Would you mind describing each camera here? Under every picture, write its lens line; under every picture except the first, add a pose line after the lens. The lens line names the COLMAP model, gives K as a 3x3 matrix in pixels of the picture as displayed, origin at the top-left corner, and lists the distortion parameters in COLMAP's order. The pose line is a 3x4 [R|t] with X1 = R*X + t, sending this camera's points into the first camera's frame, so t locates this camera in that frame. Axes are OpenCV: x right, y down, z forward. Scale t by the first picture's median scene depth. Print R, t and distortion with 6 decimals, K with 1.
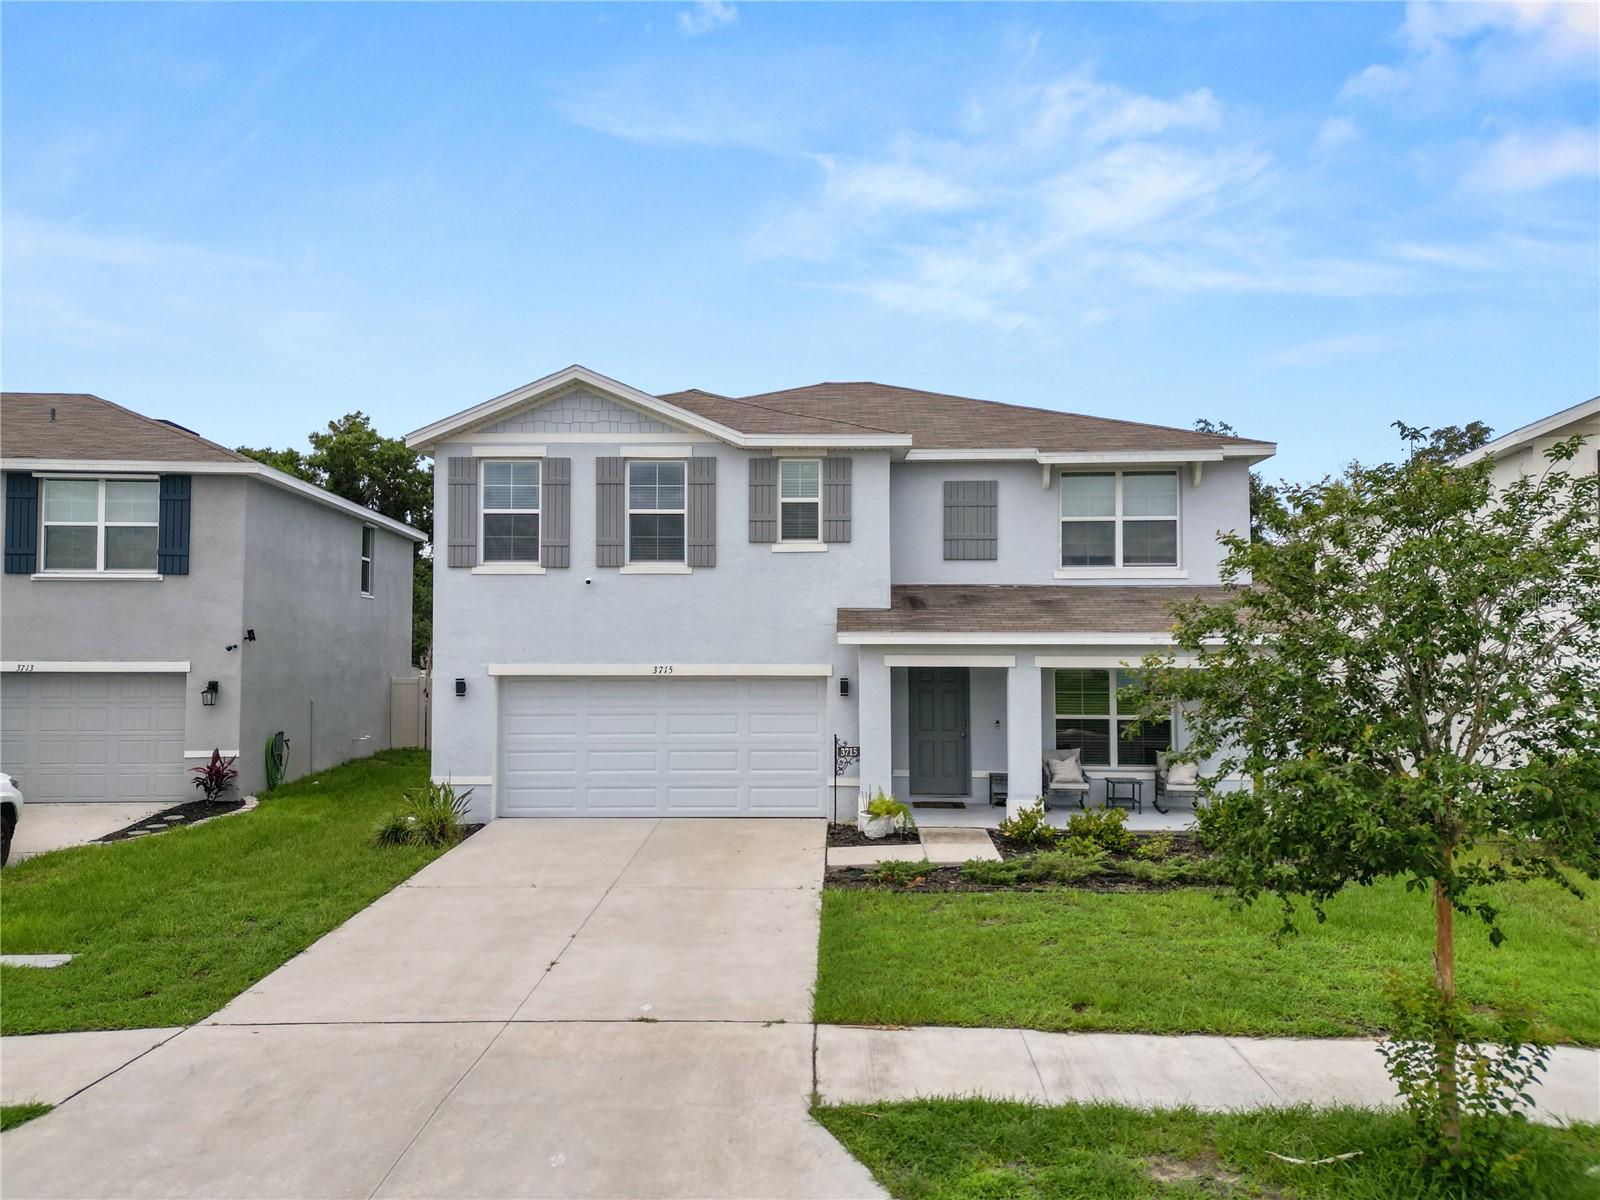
lens RADIAL K [[1120.7, 0, 800.0], [0, 1120.7, 600.0], [0, 0, 1]] dist [0.087070, -0.105628]
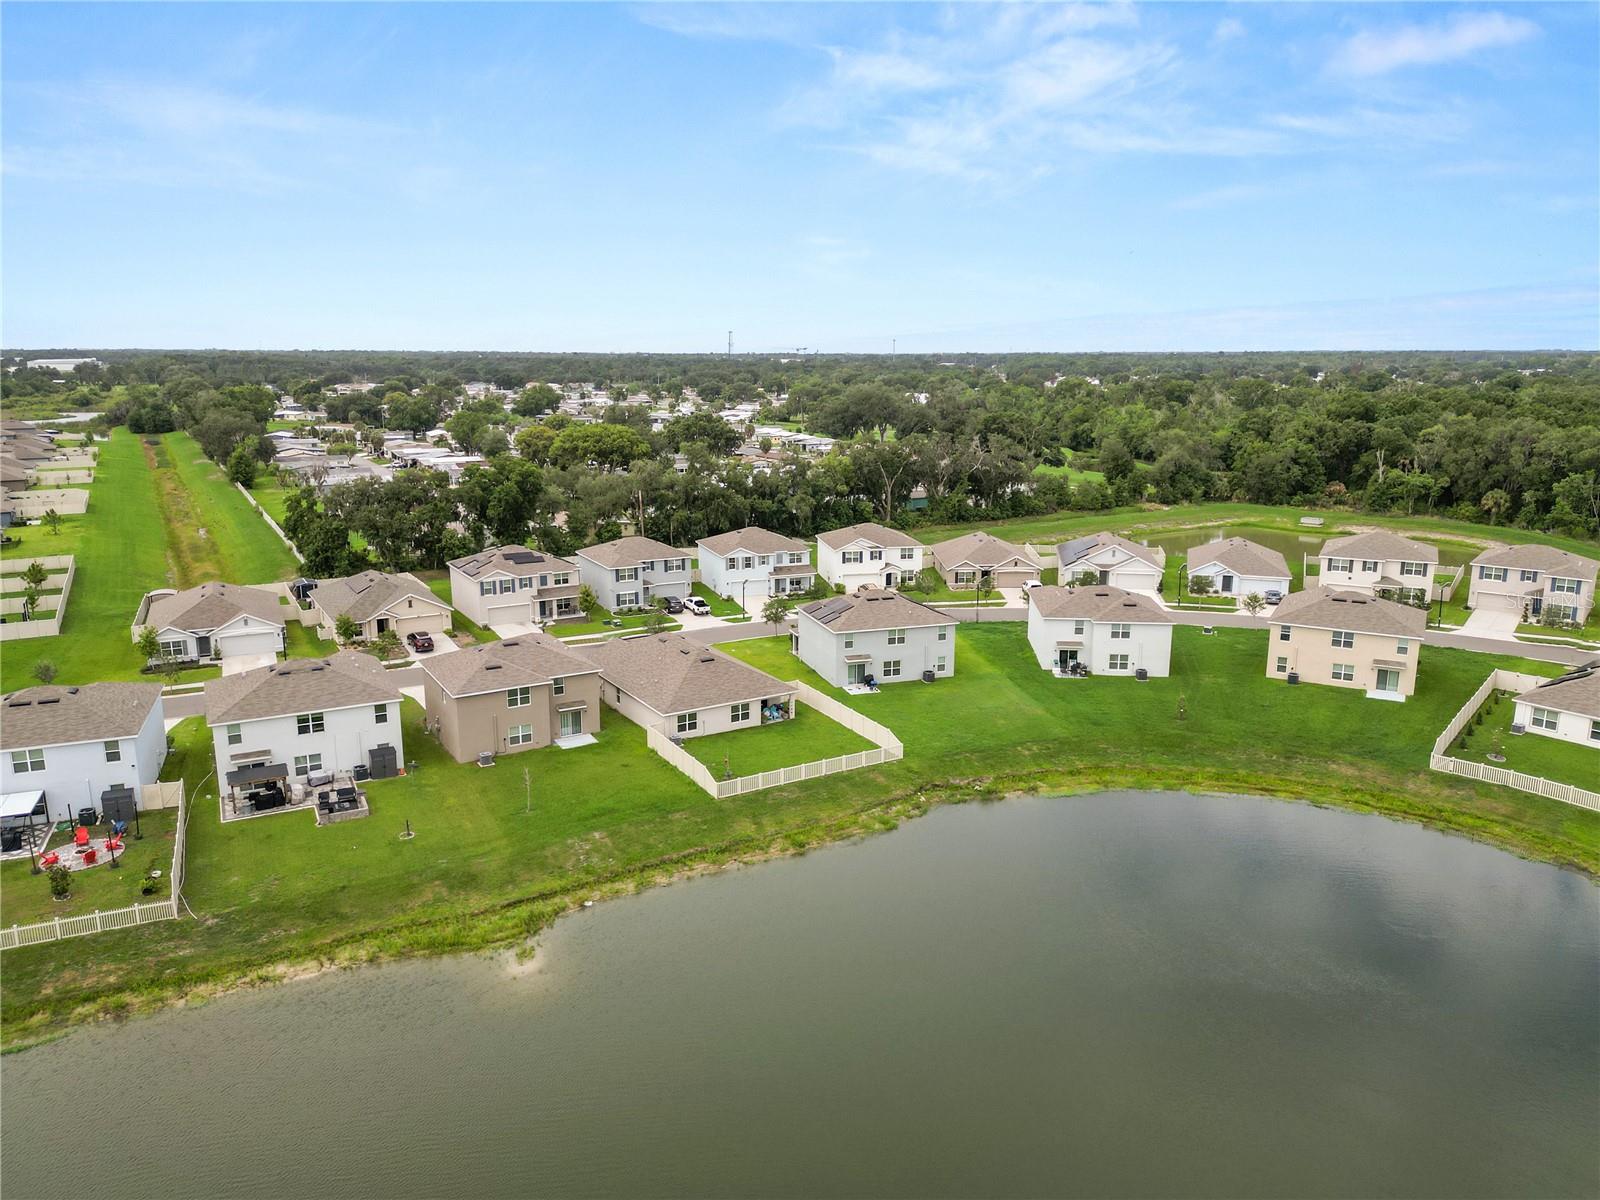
lens RADIAL K [[1120.7, 0, 800.0], [0, 1120.7, 600.0], [0, 0, 1]] dist [0.087070, -0.105628]
pose [[0.923764, -0.082109, 0.374057, -3.081973], [-0.014144, 0.968764, 0.247582, -1.988230], [-0.382702, -0.233998, 0.893747, -7.119188]]
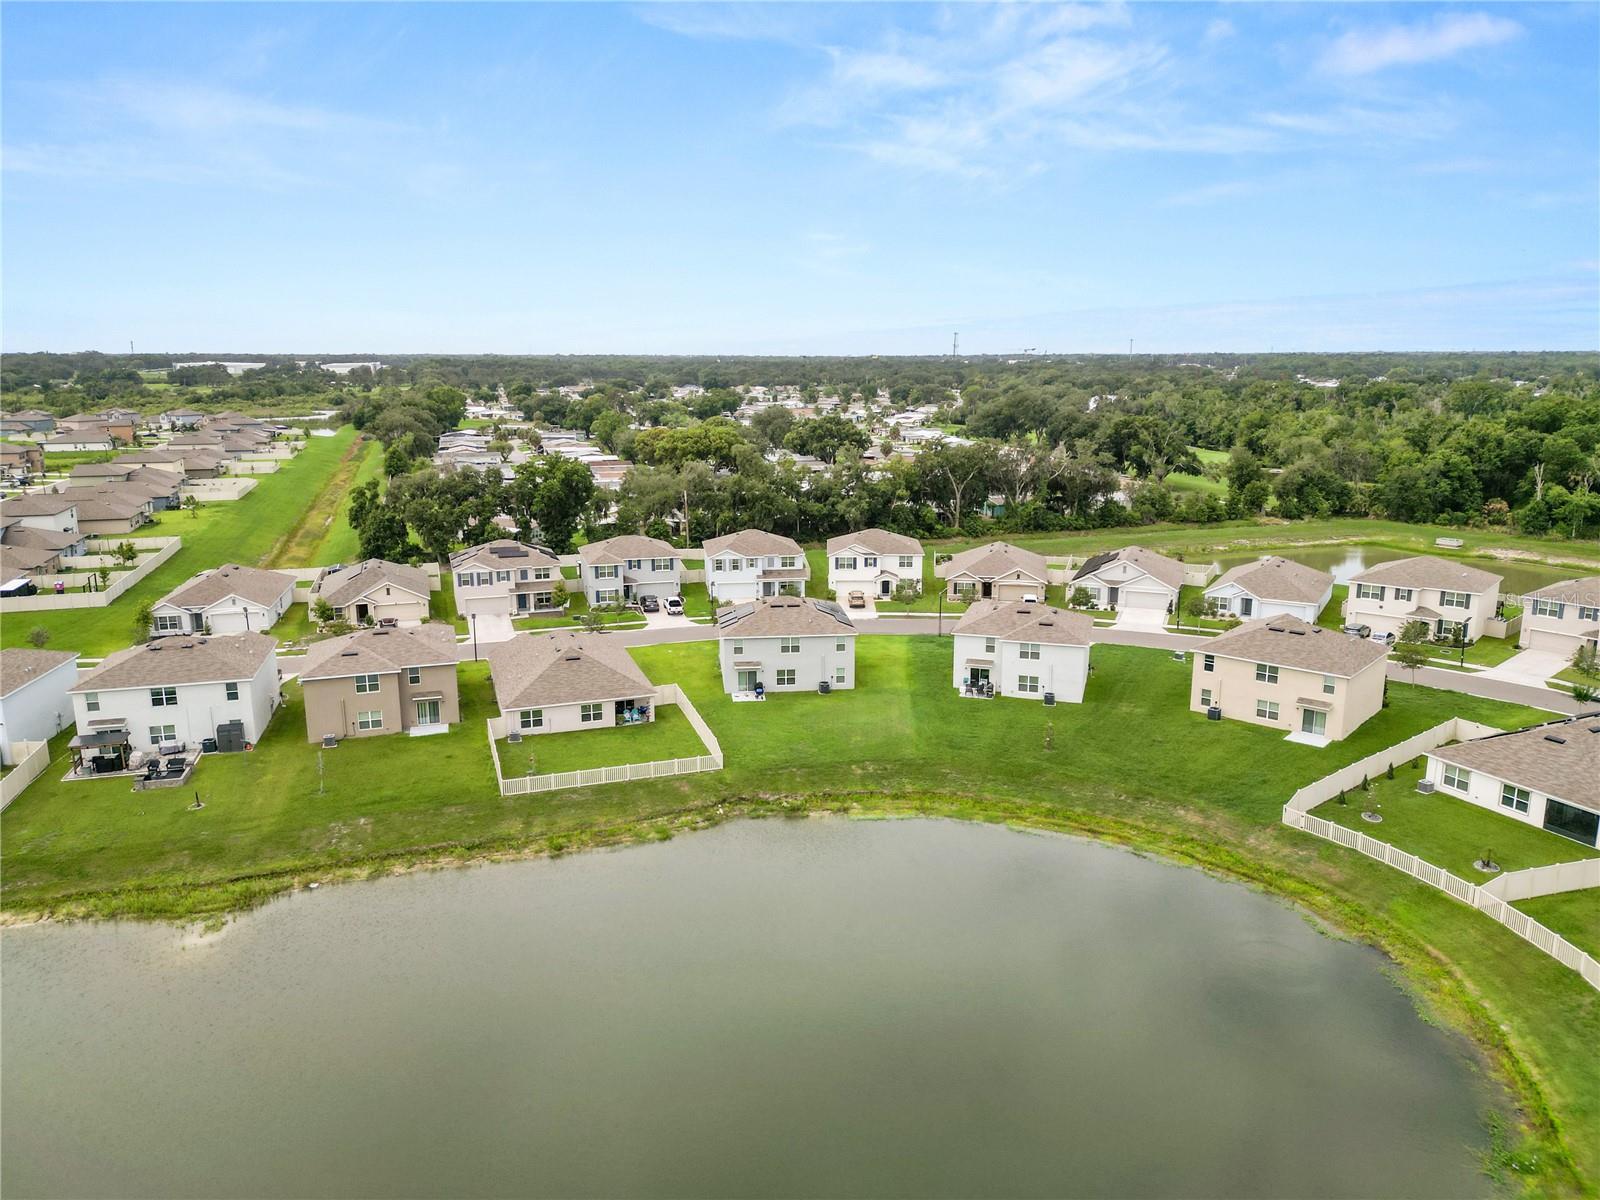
lens RADIAL K [[1120.7, 0, 800.0], [0, 1120.7, 600.0], [0, 0, 1]] dist [0.087070, -0.105628]
pose [[0.983440, -0.040037, 0.176756, -1.201607], [-0.005050, 0.968861, 0.247554, -1.999652], [-0.181164, -0.244347, 0.952614, -7.567550]]
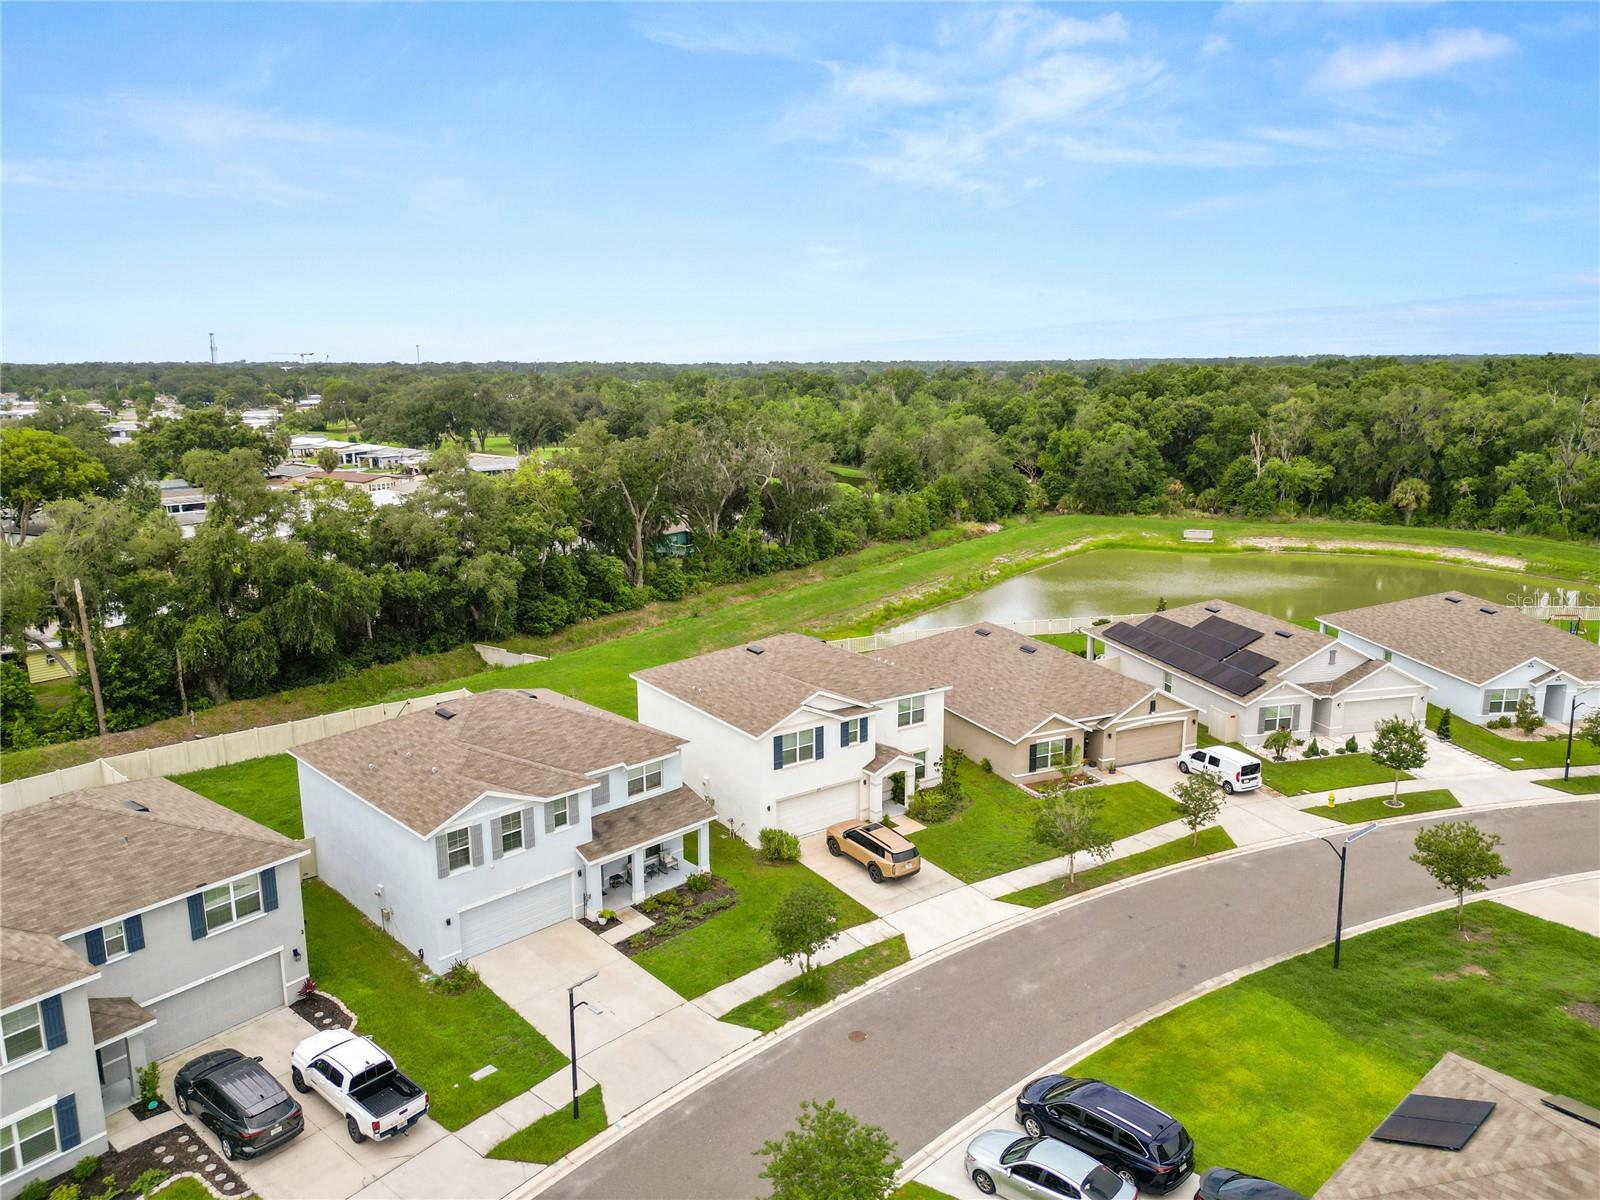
lens RADIAL K [[1120.7, 0, 800.0], [0, 1120.7, 600.0], [0, 0, 1]] dist [0.087070, -0.105628]
pose [[0.695065, -0.151737, 0.702752, -1.418577], [-0.019958, 0.973025, 0.229833, -1.212374], [-0.718670, -0.173774, 0.673287, -1.128039]]
